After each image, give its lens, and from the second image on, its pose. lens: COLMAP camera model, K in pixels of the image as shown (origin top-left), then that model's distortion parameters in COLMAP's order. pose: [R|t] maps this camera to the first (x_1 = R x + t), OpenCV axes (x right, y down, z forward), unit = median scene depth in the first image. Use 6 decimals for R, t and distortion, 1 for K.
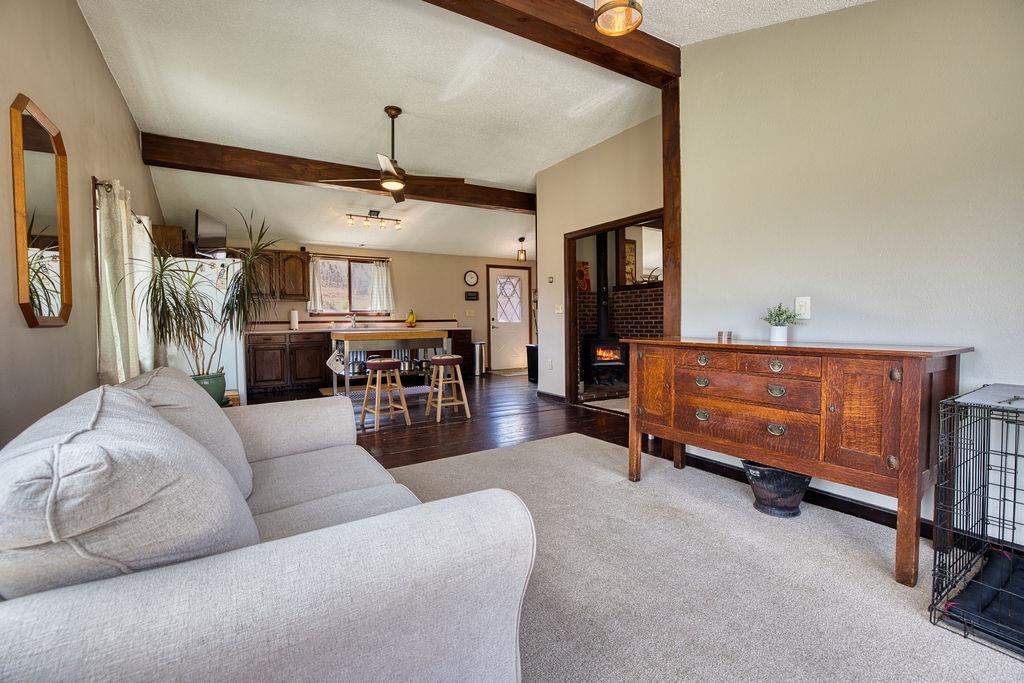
lens RADIAL K [[473.8, 0, 510.9], [0, 473.8, 337.9], [0, 0, 1]] dist [0.000359, 0.001456]
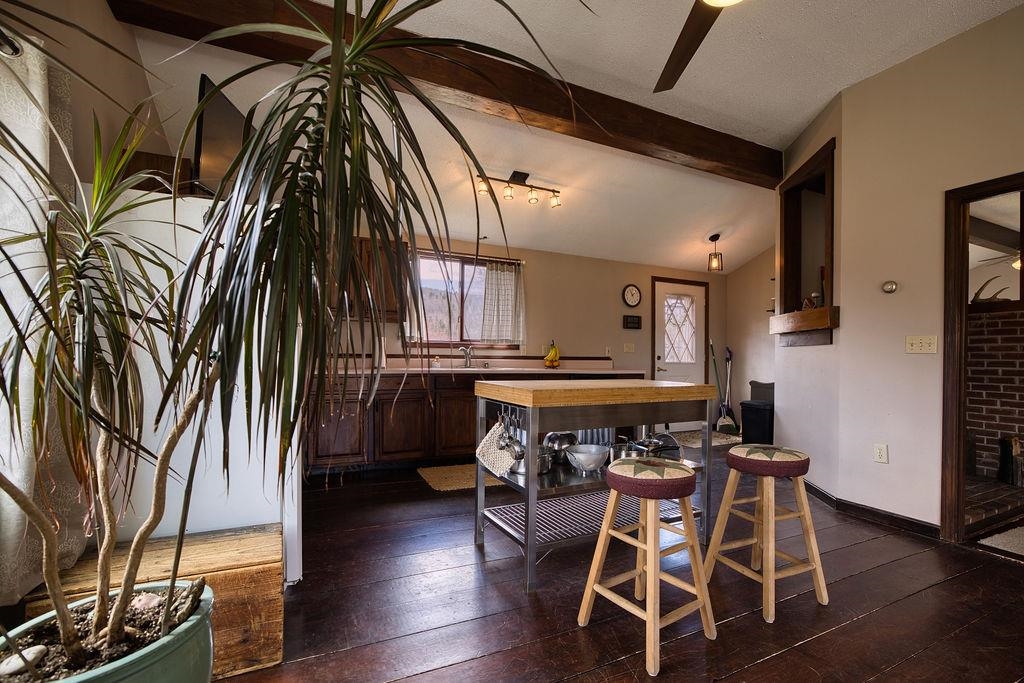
lens RADIAL K [[473.8, 0, 525.0], [0, 473.8, 357.9], [0, 0, 1]] dist [0.000359, 0.001456]
pose [[0.997360, 0.025330, -0.068049, -0.204335], [-0.027432, 0.999169, -0.030142, -0.015493], [0.067229, 0.031929, 0.997227, 0.358059]]
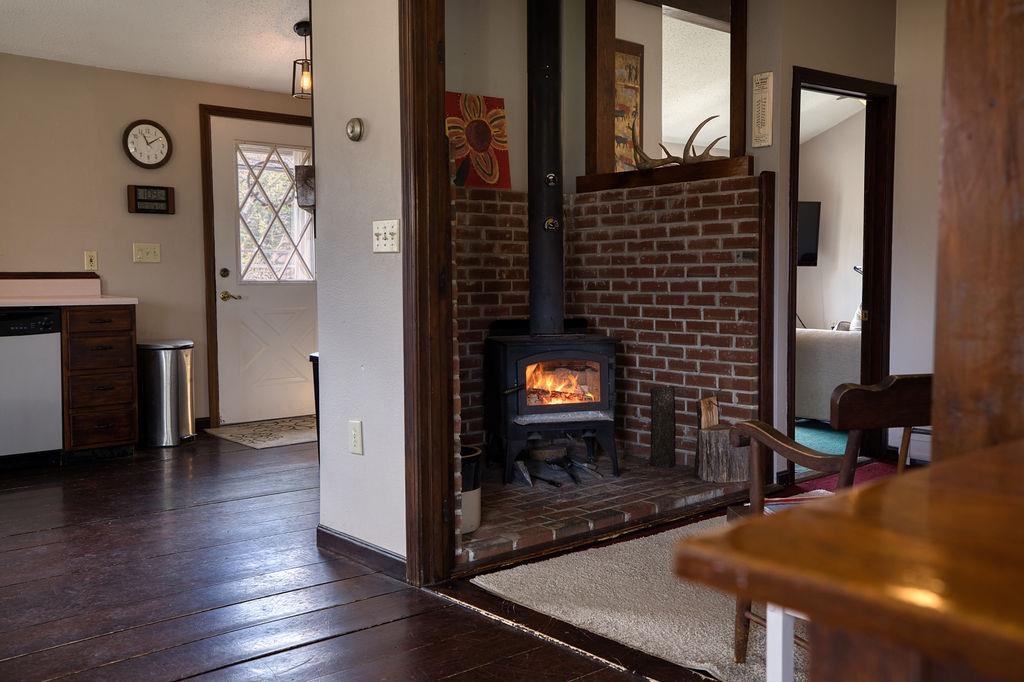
lens RADIAL K [[971.2, 0, 517.0], [0, 971.2, 340.0], [0, 0, 1]] dist [0.066916, 0.000000]
pose [[0.988341, -0.003266, 0.152219, 0.068576], [-0.001068, 0.999597, 0.028380, -0.012974], [-0.152250, -0.028212, 0.987939, 0.325283]]
